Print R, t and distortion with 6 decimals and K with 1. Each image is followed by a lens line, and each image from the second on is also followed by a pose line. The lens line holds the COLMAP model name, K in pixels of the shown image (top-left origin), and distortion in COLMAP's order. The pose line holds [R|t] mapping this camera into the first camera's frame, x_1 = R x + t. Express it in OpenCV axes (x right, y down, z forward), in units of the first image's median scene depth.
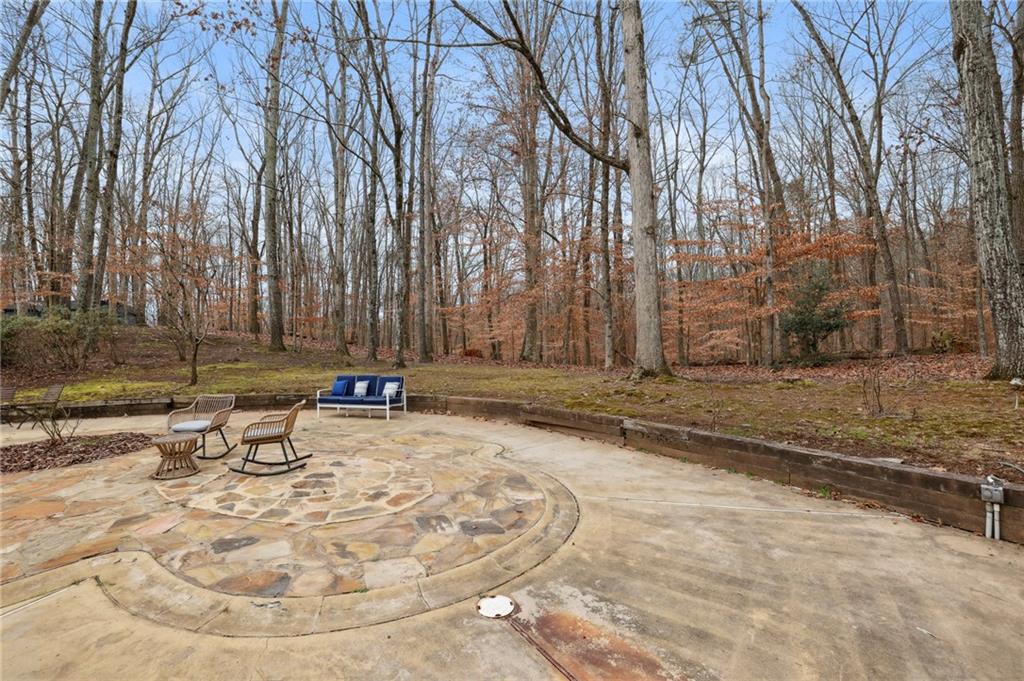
lens RADIAL K [[444.7, 0, 512.0], [0, 444.7, 340.5], [0, 0, 1]] dist [-0.020710, 0.000139]
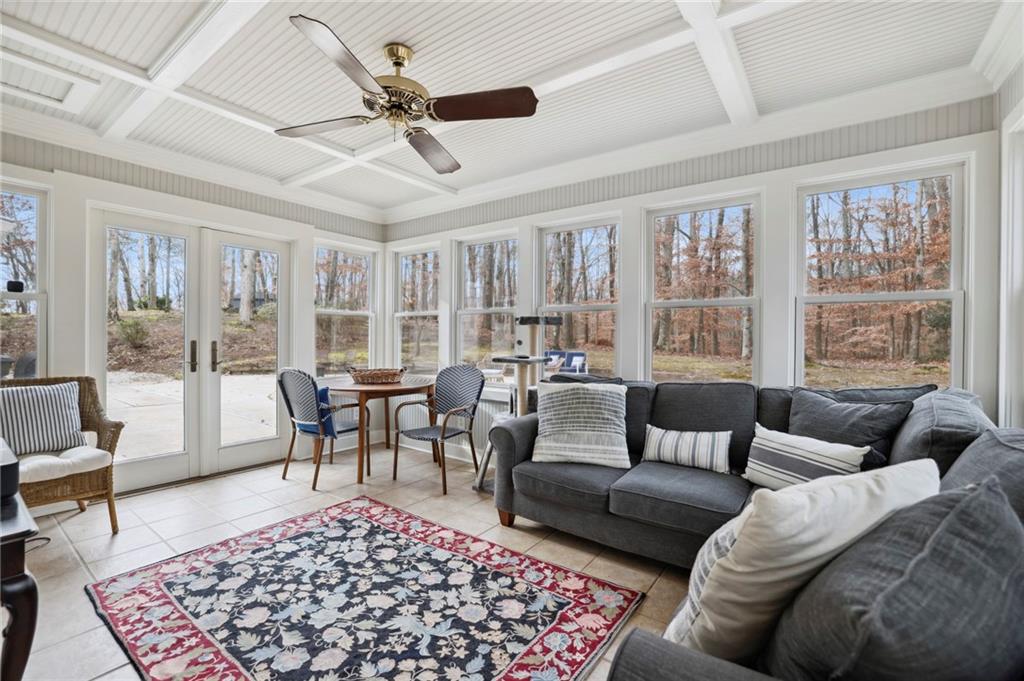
lens RADIAL K [[444.7, 0, 512.0], [0, 444.7, 340.5], [0, 0, 1]] dist [-0.020710, 0.000139]
pose [[0.970520, 0.029444, -0.239214, -0.054883], [-0.025341, 0.999475, 0.020212, 0.008635], [0.239684, -0.013554, 0.970756, -0.133463]]
